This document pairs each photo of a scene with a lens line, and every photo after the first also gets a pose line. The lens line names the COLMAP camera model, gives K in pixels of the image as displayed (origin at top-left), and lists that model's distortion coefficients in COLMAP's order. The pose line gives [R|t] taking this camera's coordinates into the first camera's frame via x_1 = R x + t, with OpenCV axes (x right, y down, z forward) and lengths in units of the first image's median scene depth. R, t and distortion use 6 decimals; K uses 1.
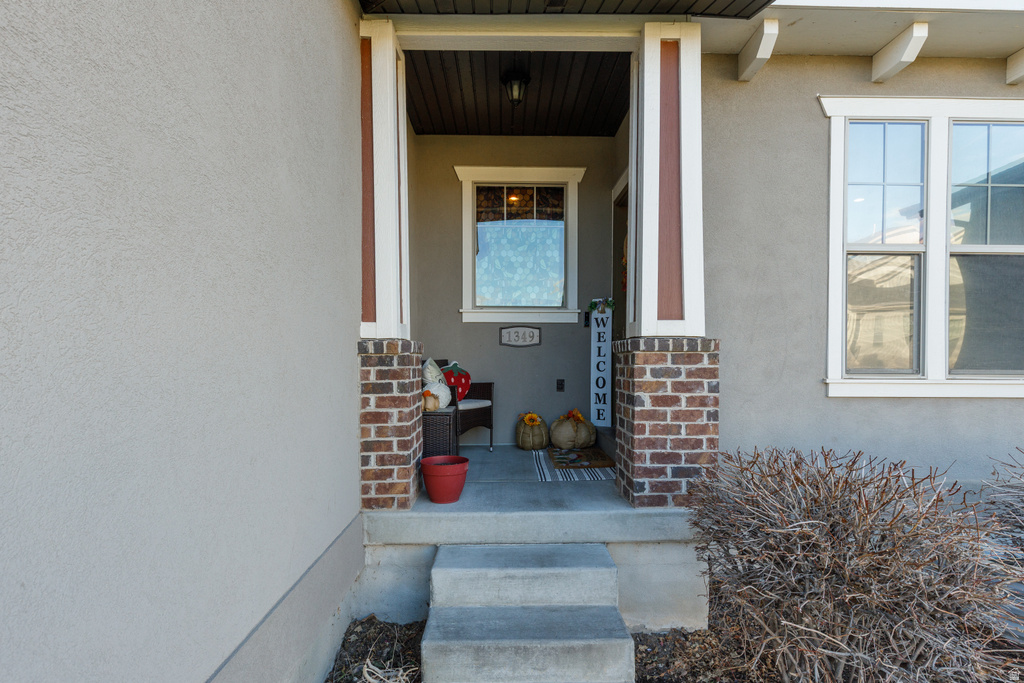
lens RADIAL K [[586.3, 0, 513.8], [0, 586.3, 366.7], [0, 0, 1]] dist [0.006242, 0.000753]
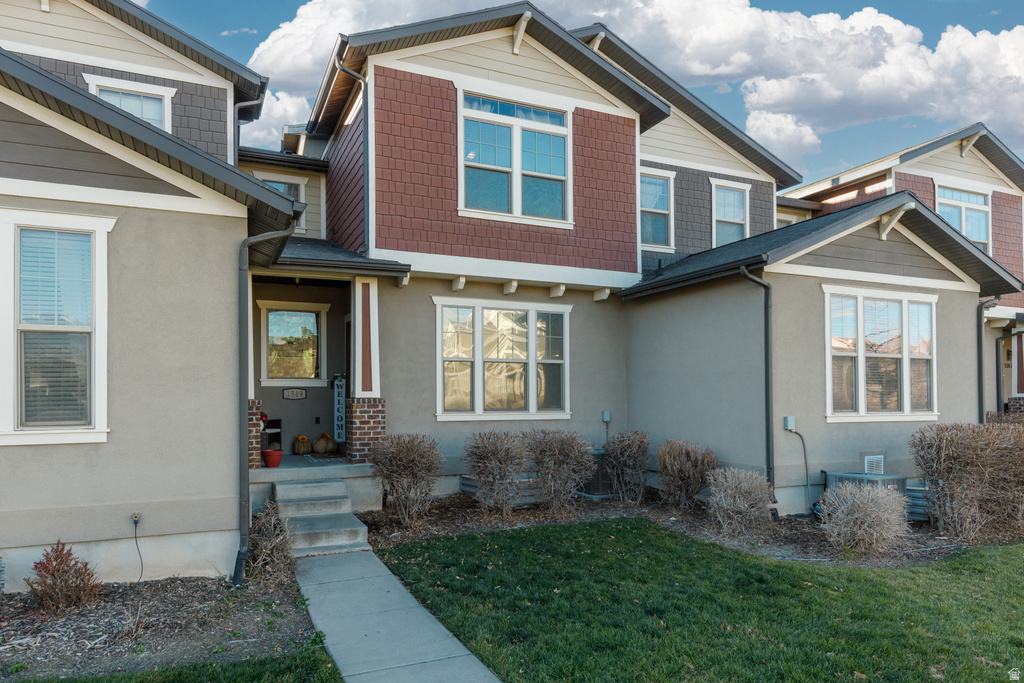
lens RADIAL K [[649.6, 0, 503.7], [0, 649.6, 396.8], [0, 0, 1]] dist [-0.006032, 0.000888]
pose [[0.924300, -0.005380, 0.381630, -0.160750], [0.013734, 0.999722, -0.019169, 0.004462], [-0.381420, 0.022959, 0.924117, -1.129181]]
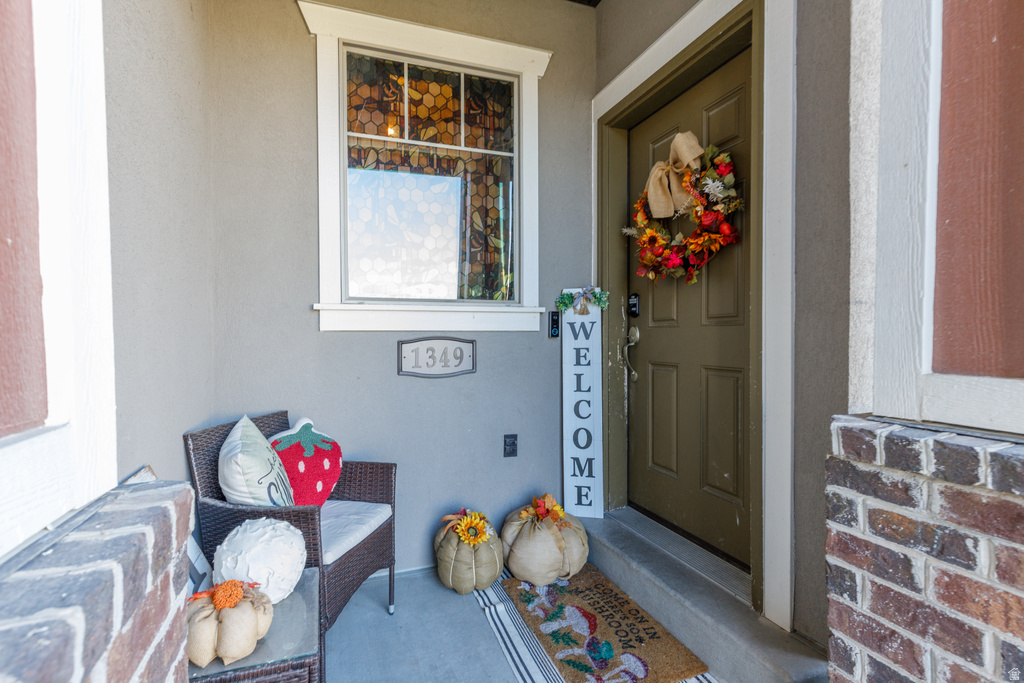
lens RADIAL K [[542.7, 0, 510.5], [0, 542.7, 345.7], [0, 0, 1]] dist [0.005729, 0.001070]
pose [[0.956706, -0.007565, 0.290958, -0.067656], [0.008312, 0.999965, -0.001331, -0.061433], [-0.290938, 0.003692, 0.956735, 0.527919]]
